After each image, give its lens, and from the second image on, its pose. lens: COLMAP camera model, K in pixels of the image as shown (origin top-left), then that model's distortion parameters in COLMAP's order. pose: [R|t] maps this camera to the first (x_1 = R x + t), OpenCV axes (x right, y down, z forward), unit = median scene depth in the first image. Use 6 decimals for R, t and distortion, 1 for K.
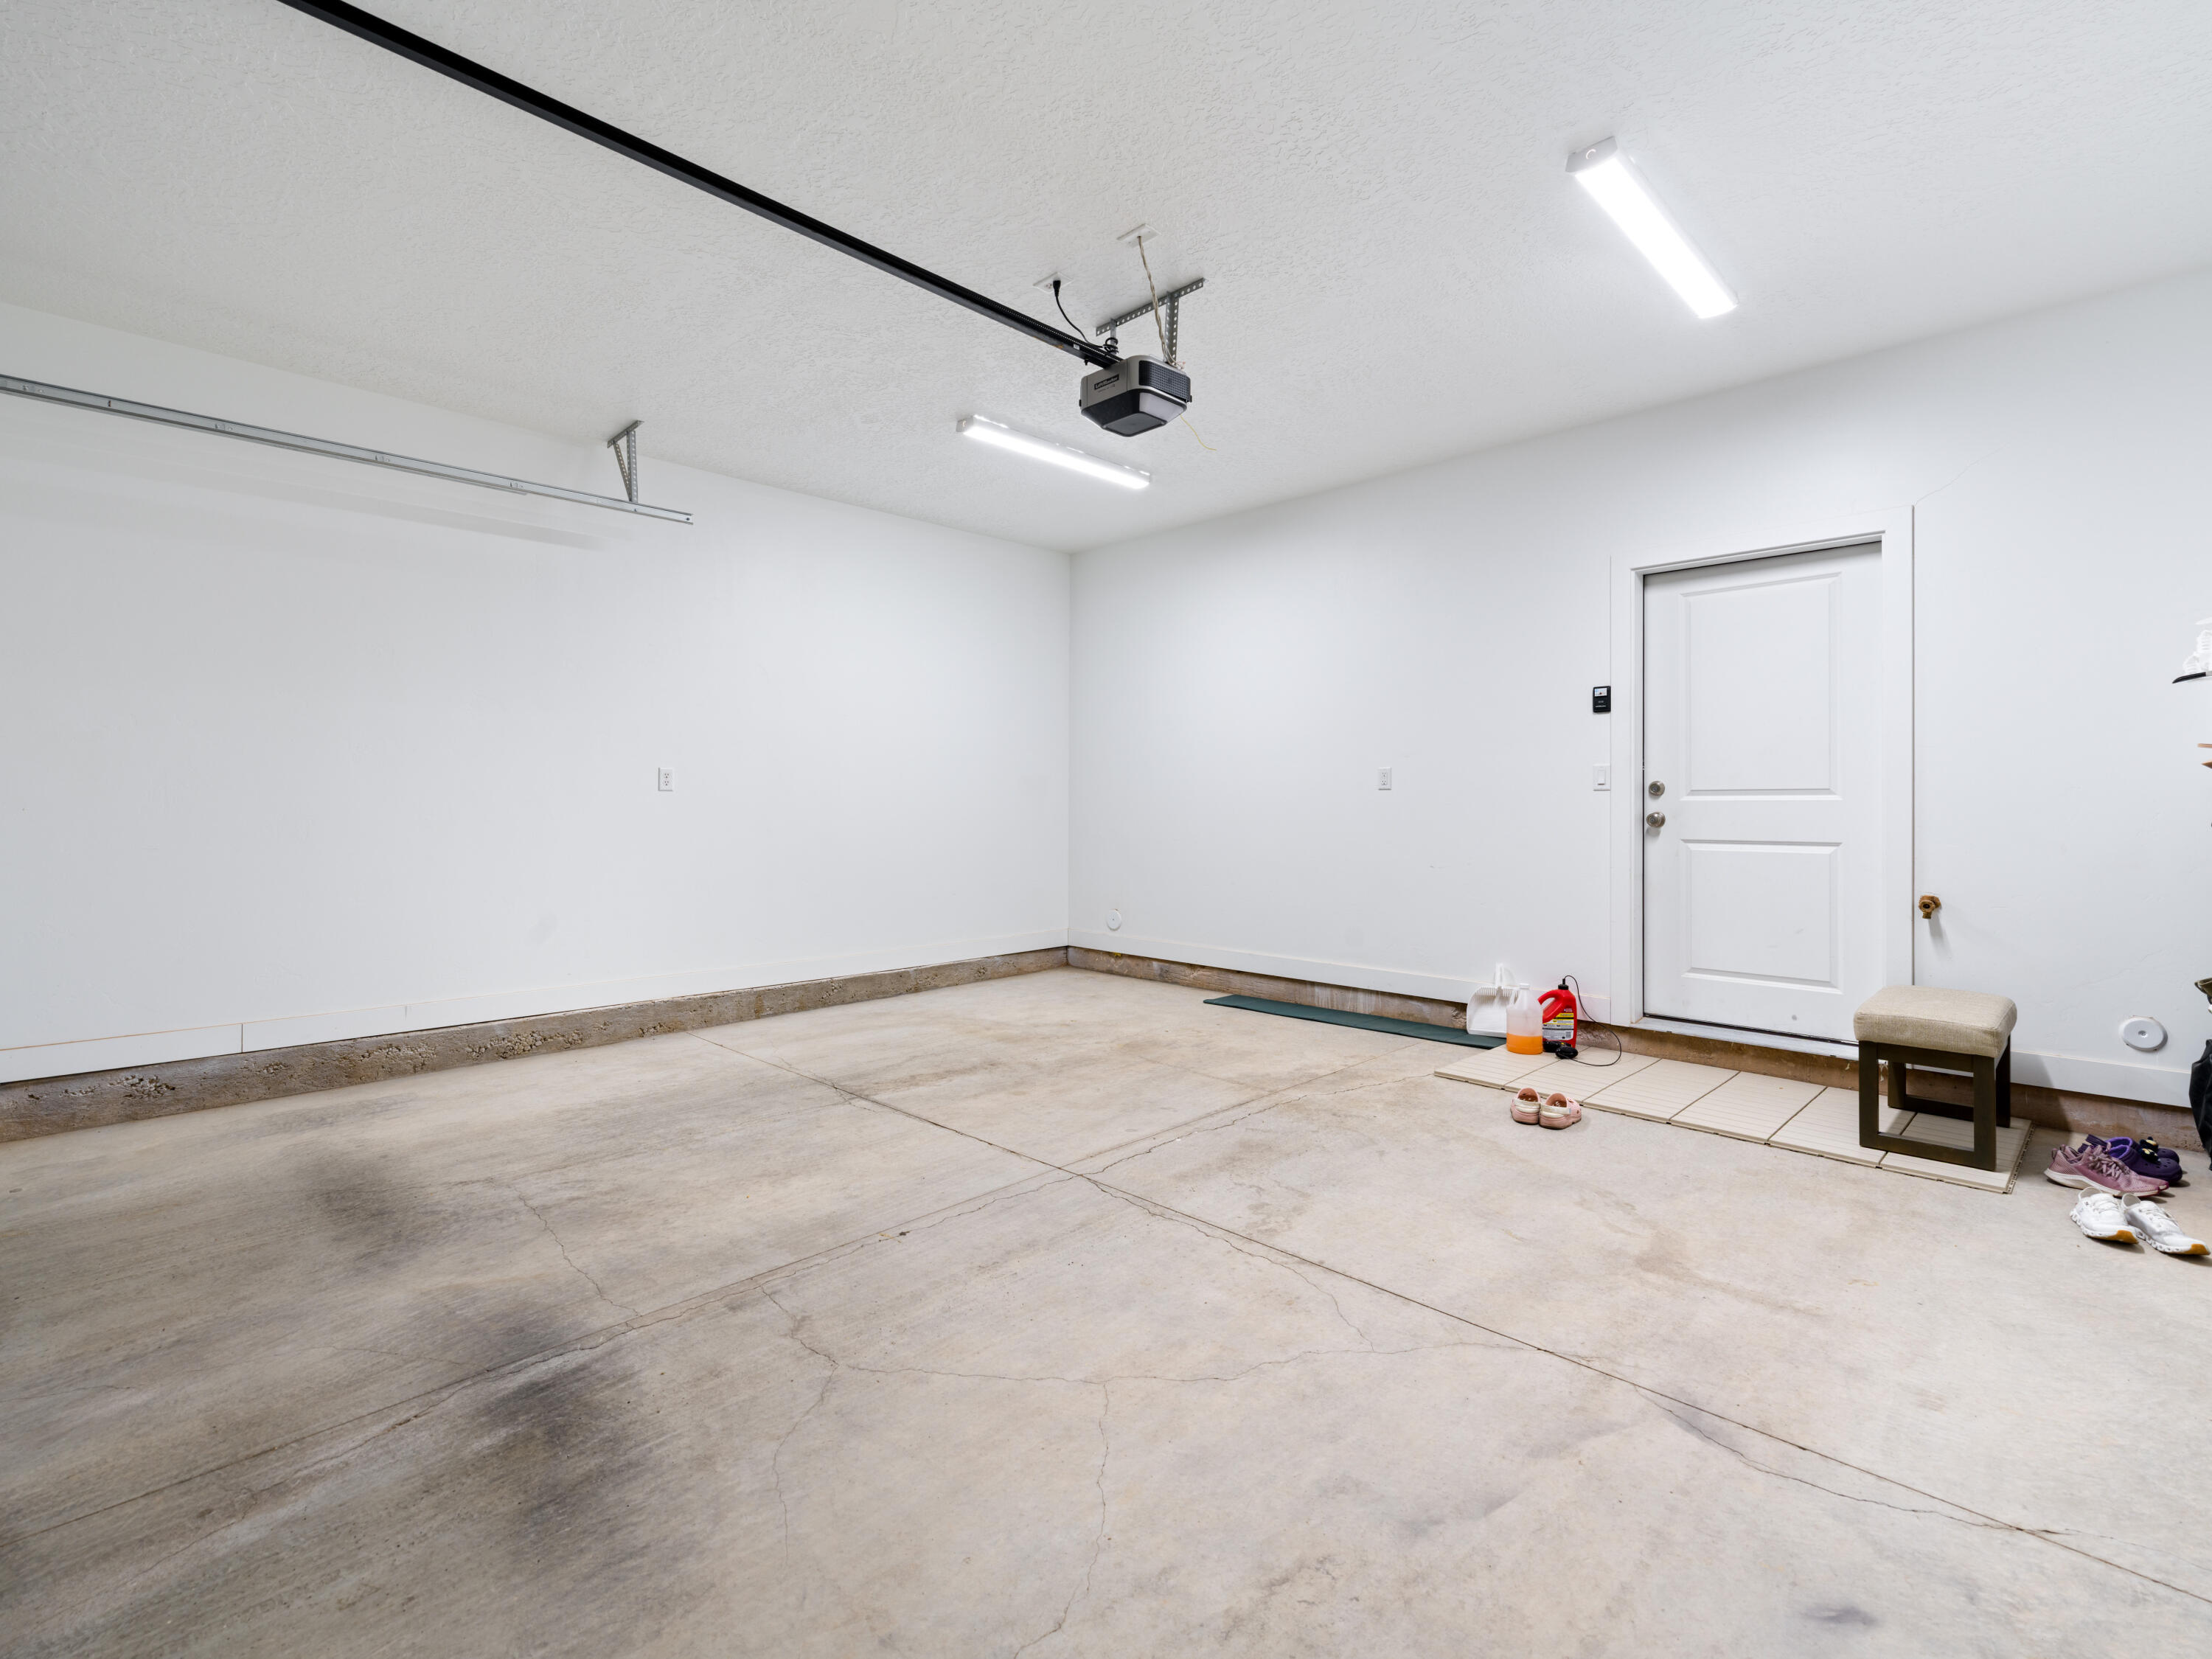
lens RADIAL K [[1030.2, 0, 1109.6], [0, 1030.2, 816.3], [0, 0, 1]] dist [0.007499, -0.003052]
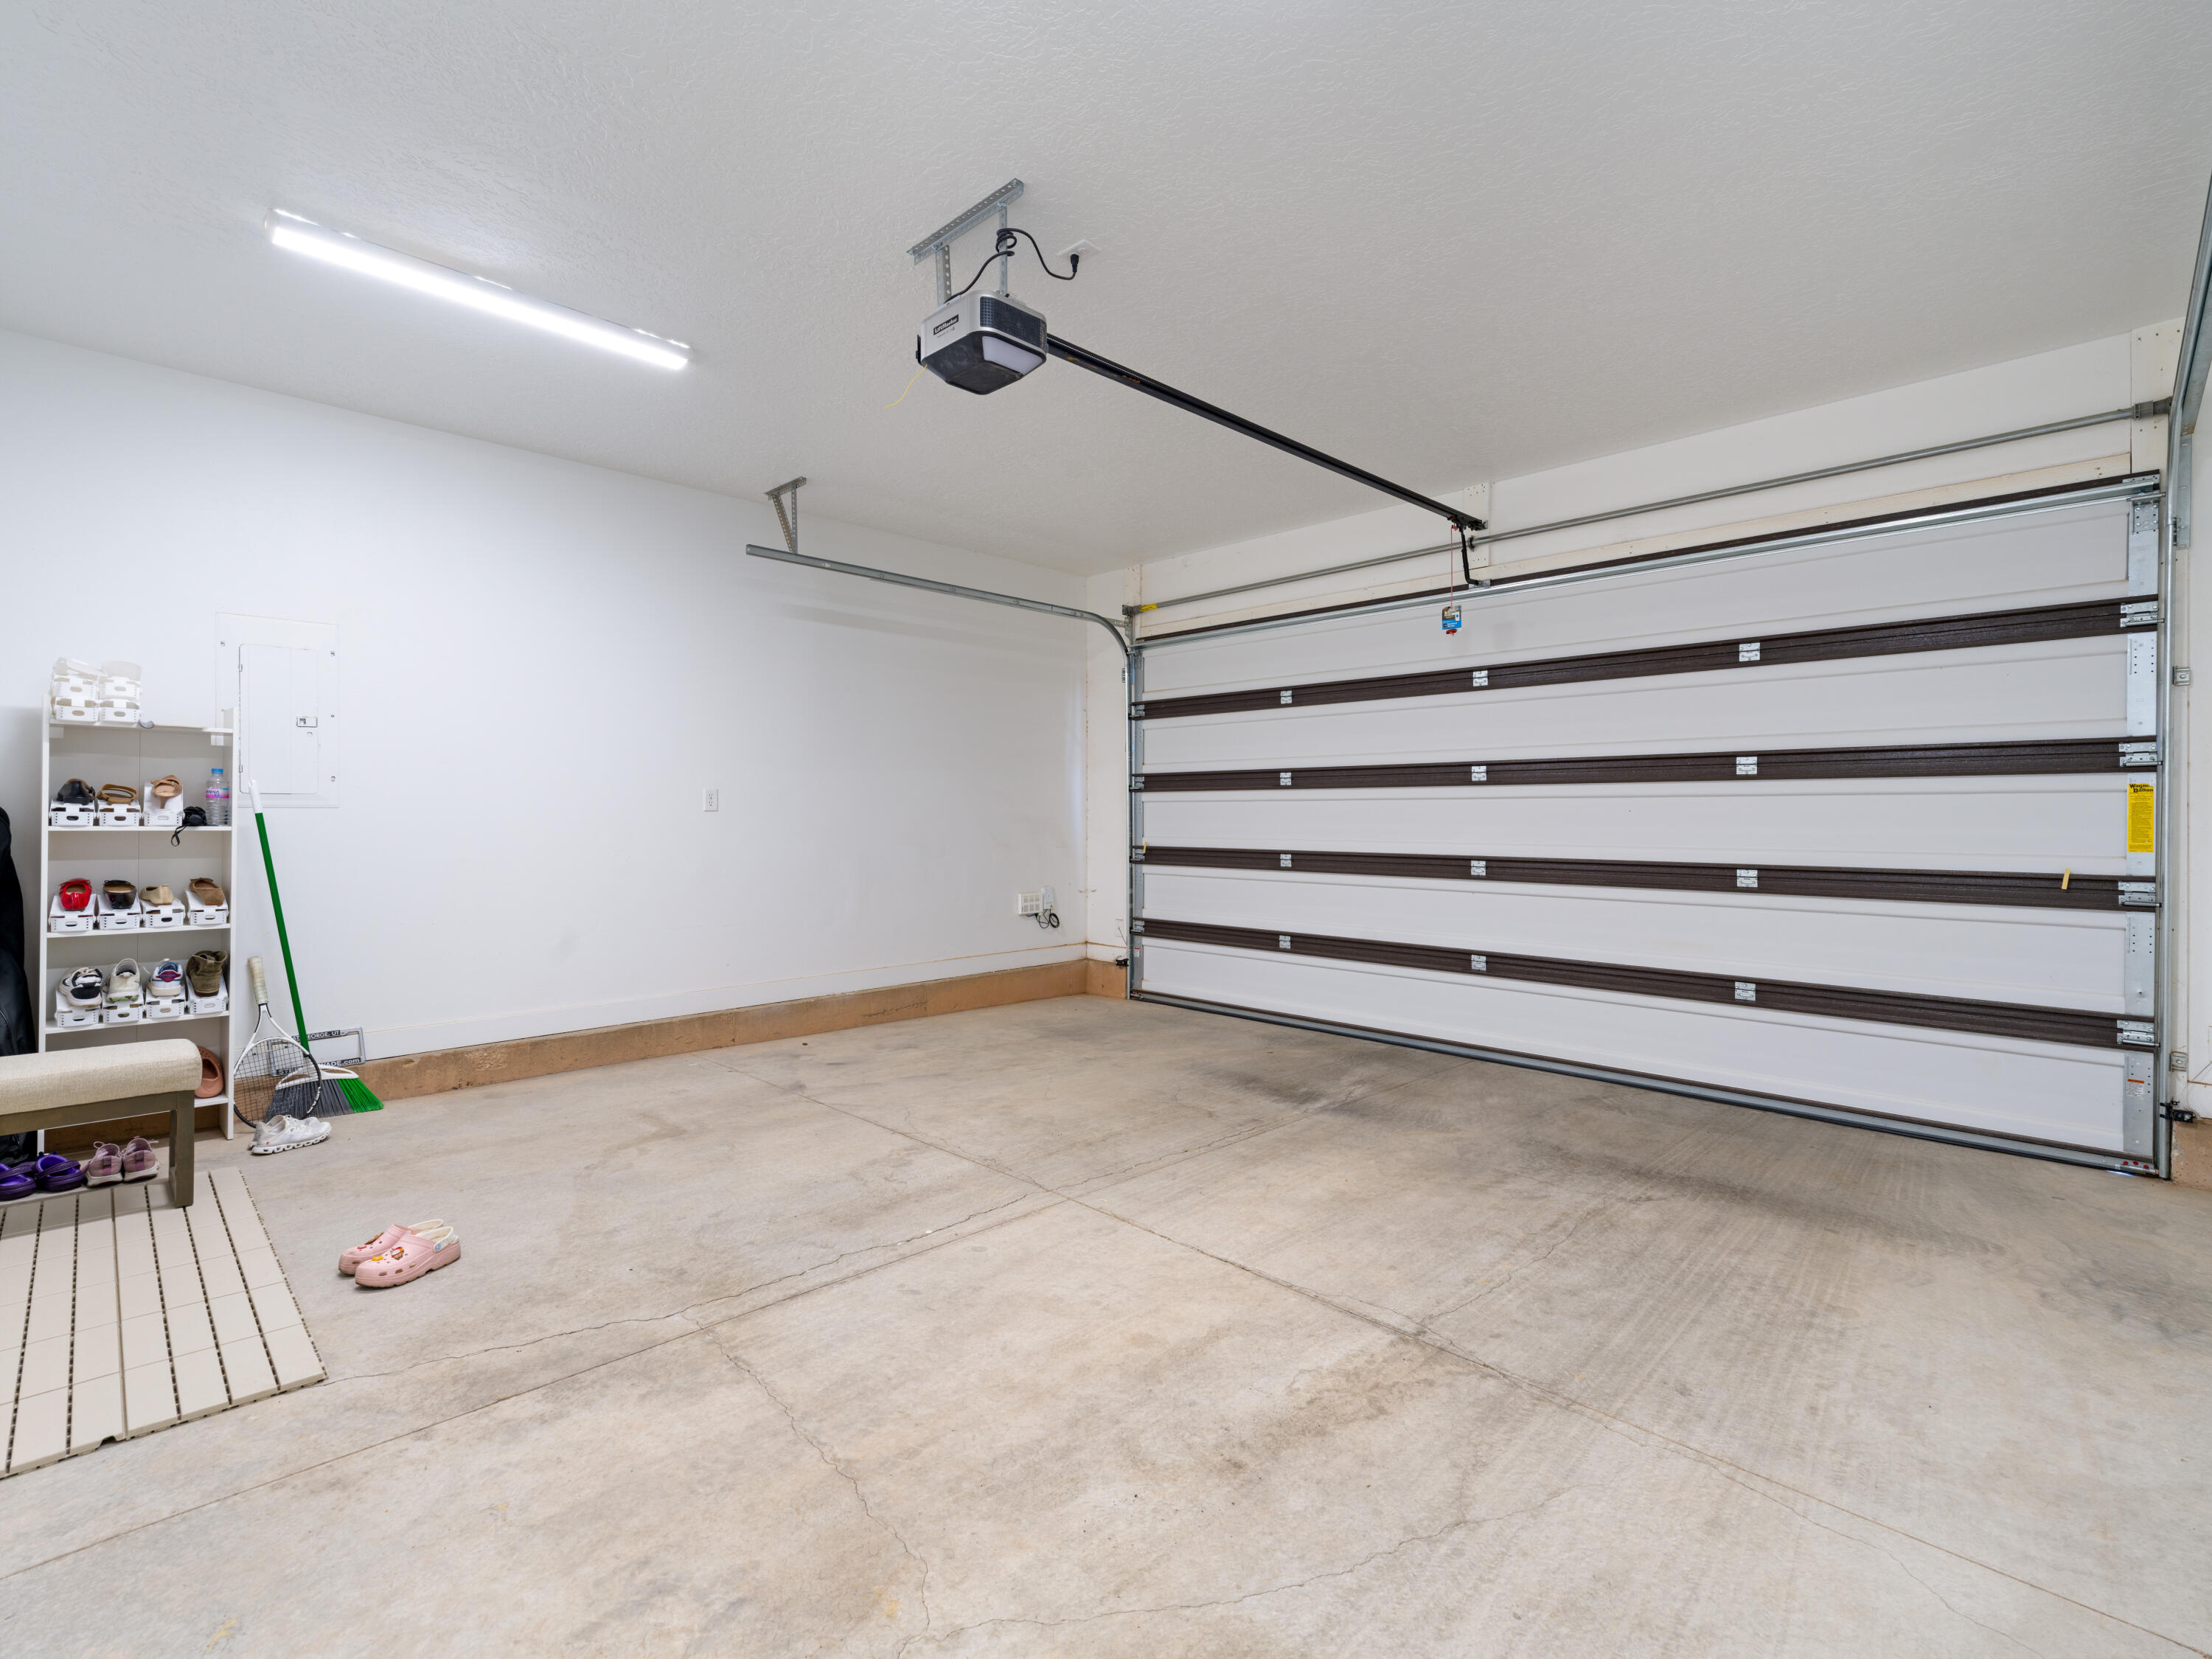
lens RADIAL K [[1030.2, 0, 1102.7], [0, 1030.2, 820.2], [0, 0, 1]] dist [0.007499, -0.003052]
pose [[-0.999974, -0.001996, 0.006911, -0.089558], [-0.001869, 0.999831, 0.018292, -0.041662], [-0.006946, 0.018279, -0.999809, 2.049699]]
